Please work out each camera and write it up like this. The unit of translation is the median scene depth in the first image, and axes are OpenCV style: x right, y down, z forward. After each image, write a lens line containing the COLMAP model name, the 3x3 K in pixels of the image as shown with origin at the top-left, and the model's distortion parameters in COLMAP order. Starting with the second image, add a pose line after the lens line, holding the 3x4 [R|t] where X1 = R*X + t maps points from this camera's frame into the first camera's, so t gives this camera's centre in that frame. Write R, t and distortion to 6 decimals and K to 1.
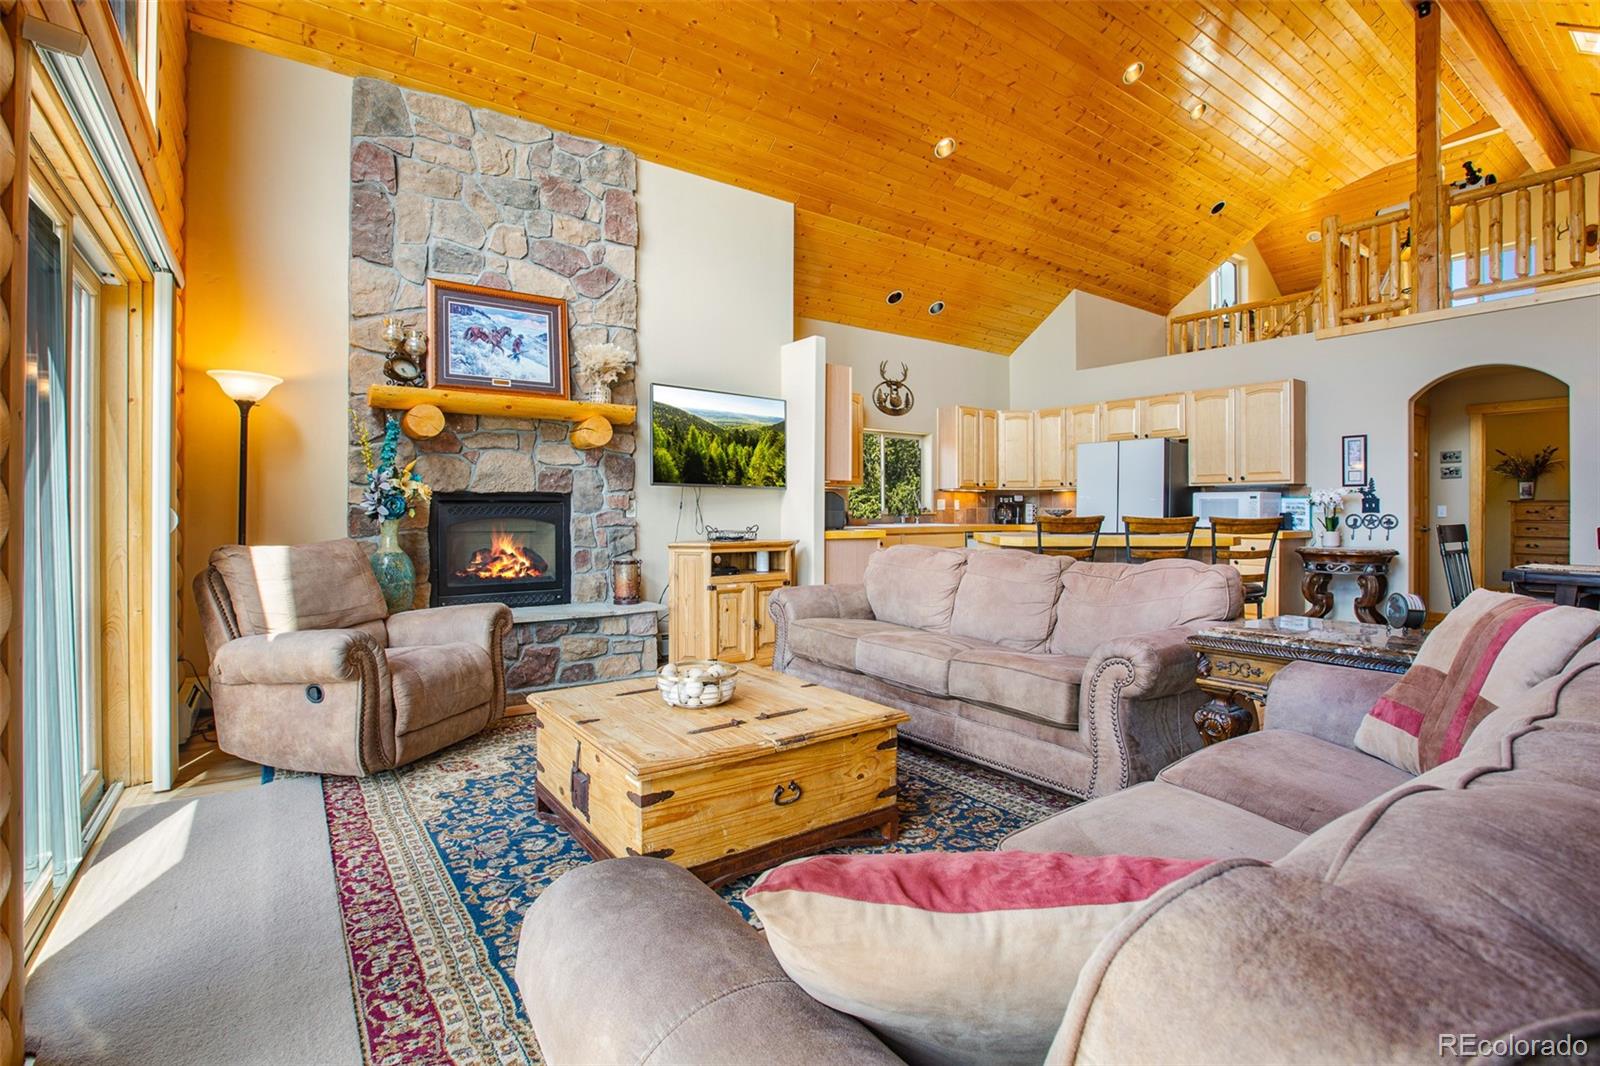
lens RADIAL K [[743.4, 0, 769.4], [0, 743.4, 508.2], [0, 0, 1]] dist [-0.038740, 0.012849]
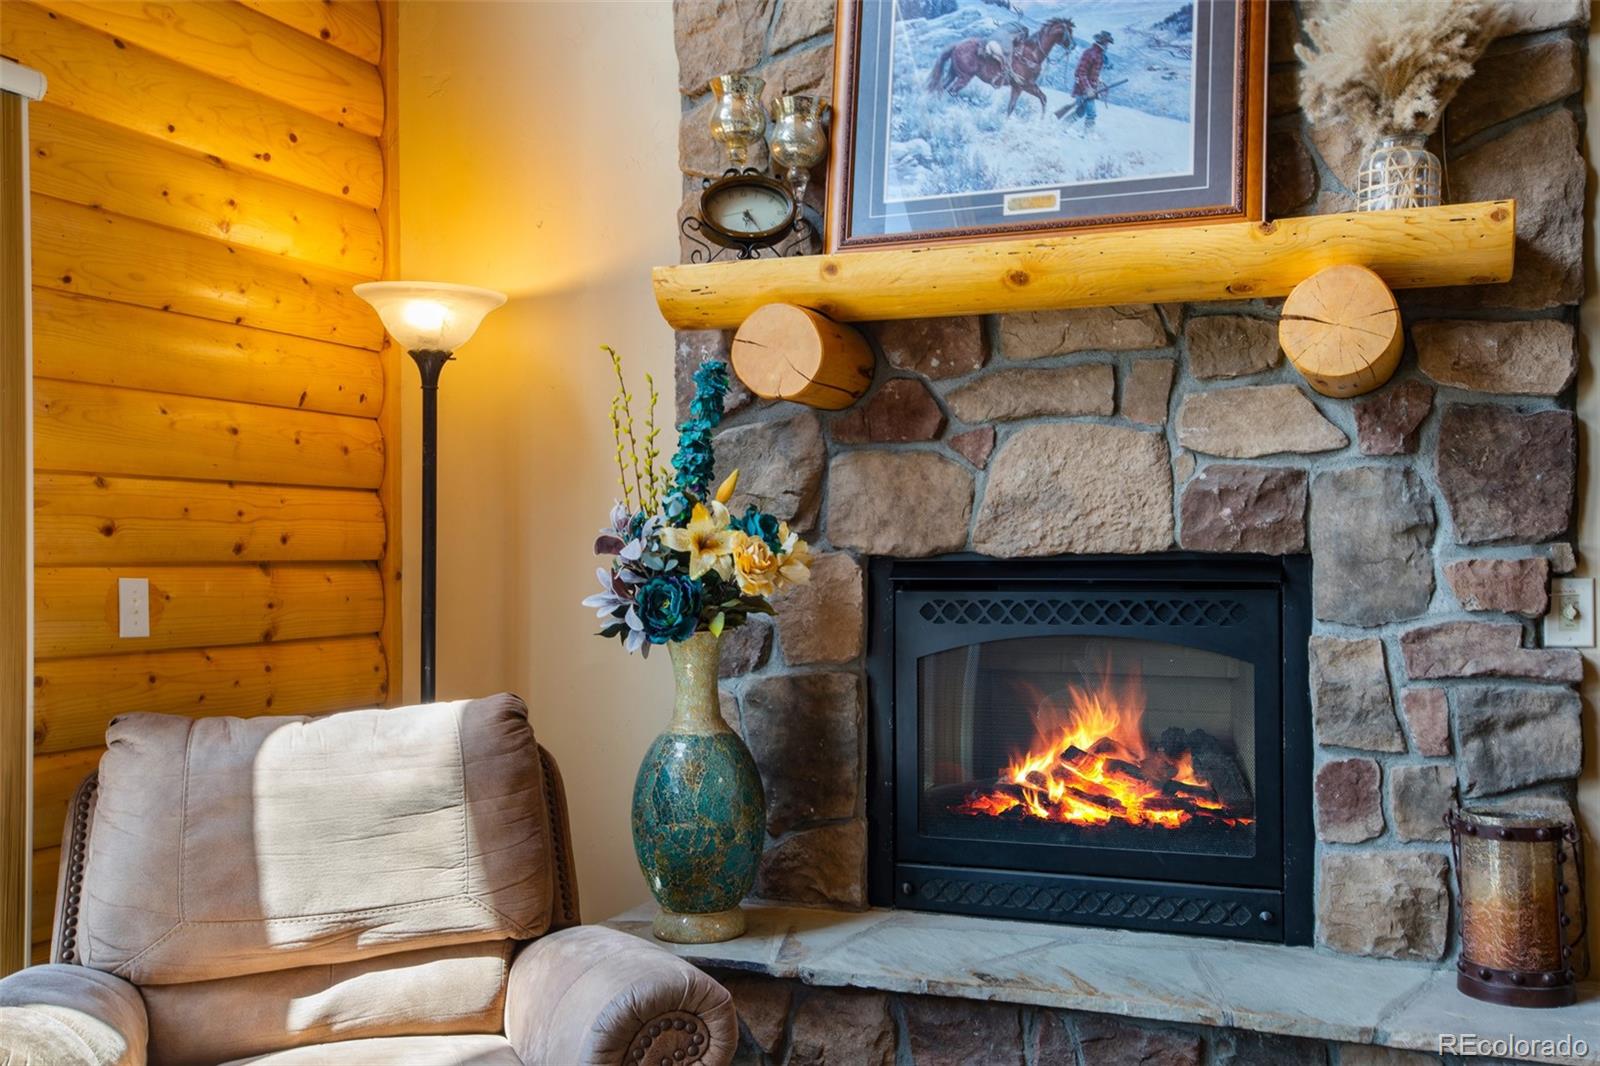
lens RADIAL K [[1516.4, 0, 825.6], [0, 1516.4, 552.5], [0, 0, 1]] dist [0.029094, 0.000000]
pose [[0.563184, -0.004553, -0.826319, 0.102790], [0.006027, 0.999981, -0.001402, -0.020755], [0.826309, -0.004190, 0.563201, 0.511588]]
